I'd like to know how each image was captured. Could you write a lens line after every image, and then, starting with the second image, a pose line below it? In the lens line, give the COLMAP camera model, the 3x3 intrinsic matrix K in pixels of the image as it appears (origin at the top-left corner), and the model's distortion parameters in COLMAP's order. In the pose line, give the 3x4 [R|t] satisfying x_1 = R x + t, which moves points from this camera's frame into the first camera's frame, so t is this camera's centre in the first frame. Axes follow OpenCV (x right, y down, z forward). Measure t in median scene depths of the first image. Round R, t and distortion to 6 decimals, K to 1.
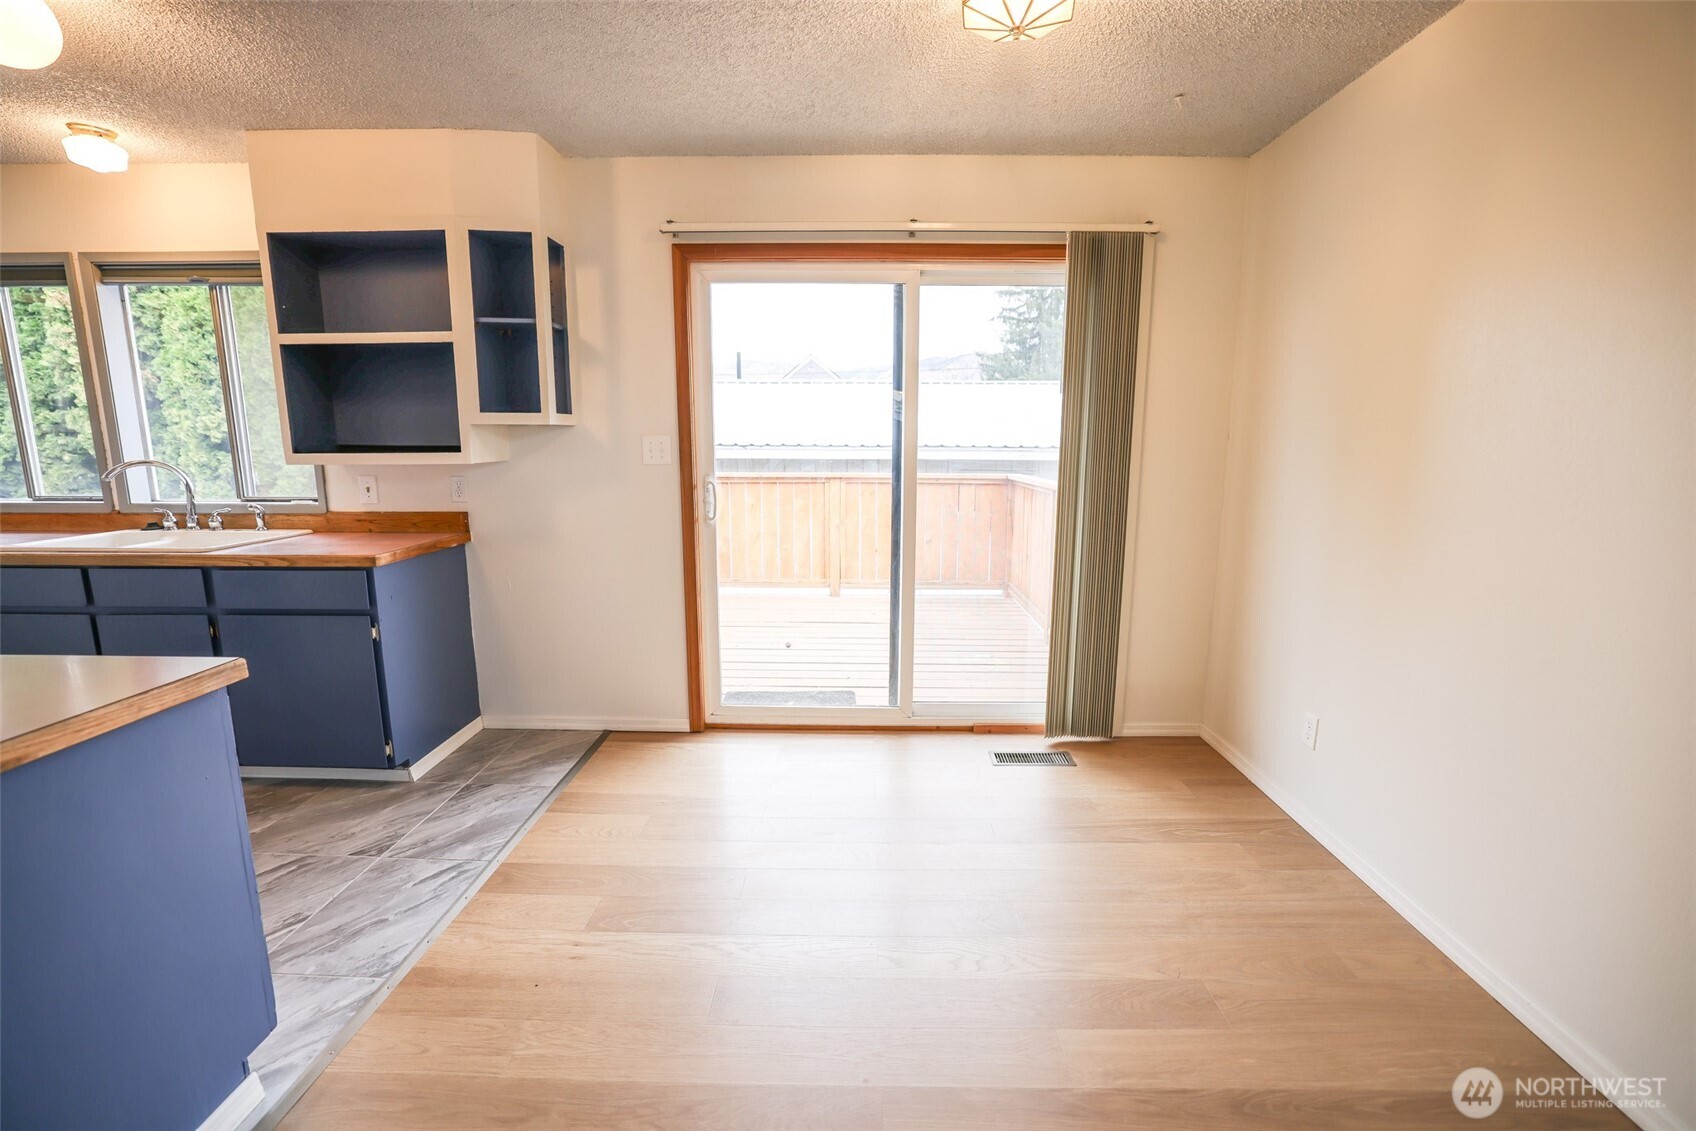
lens RADIAL K [[721.1, 0, 853.9], [0, 721.1, 560.2], [0, 0, 1]] dist [-0.043303, 0.014204]
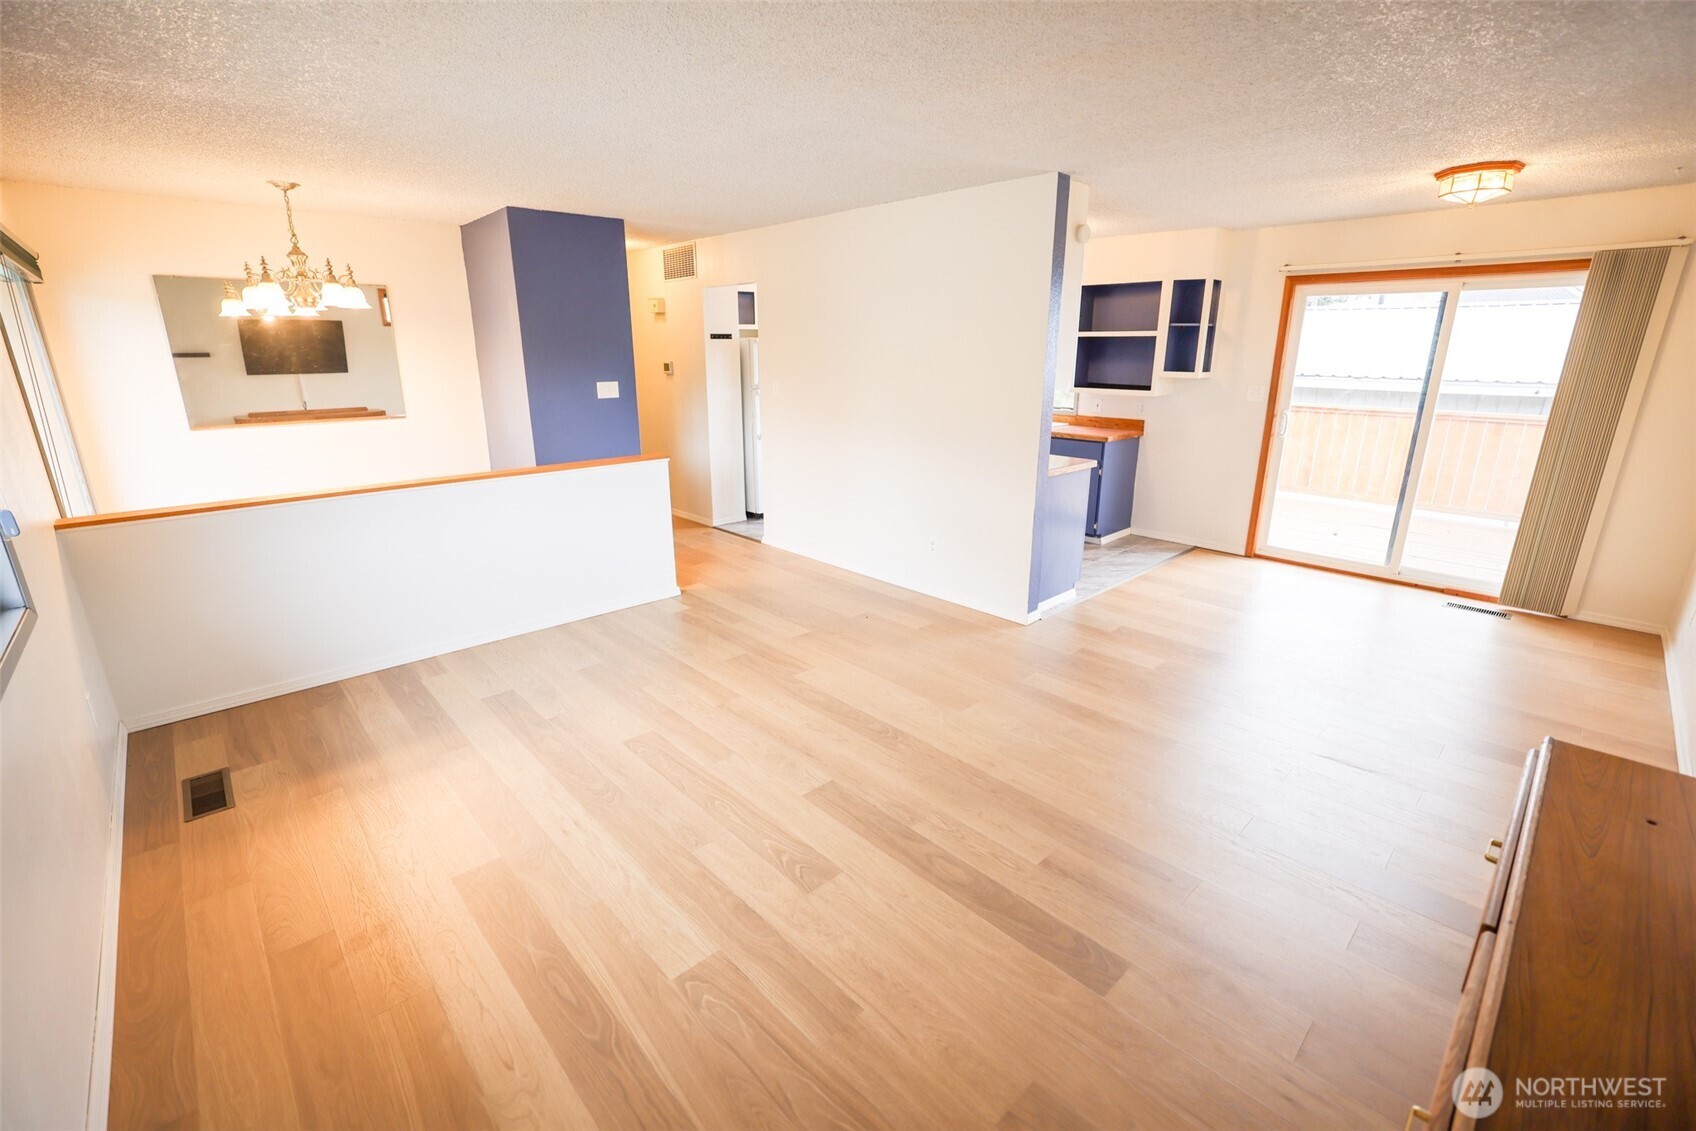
lens RADIAL K [[727.7, 0, 842.2], [0, 727.7, 563.3], [0, 0, 1]] dist [-0.042825, 0.014766]
pose [[0.694906, 0.199930, -0.690749, 0.357325], [-0.115222, 0.979119, 0.167481, 0.087376], [0.709810, -0.036793, 0.703432, -1.091549]]
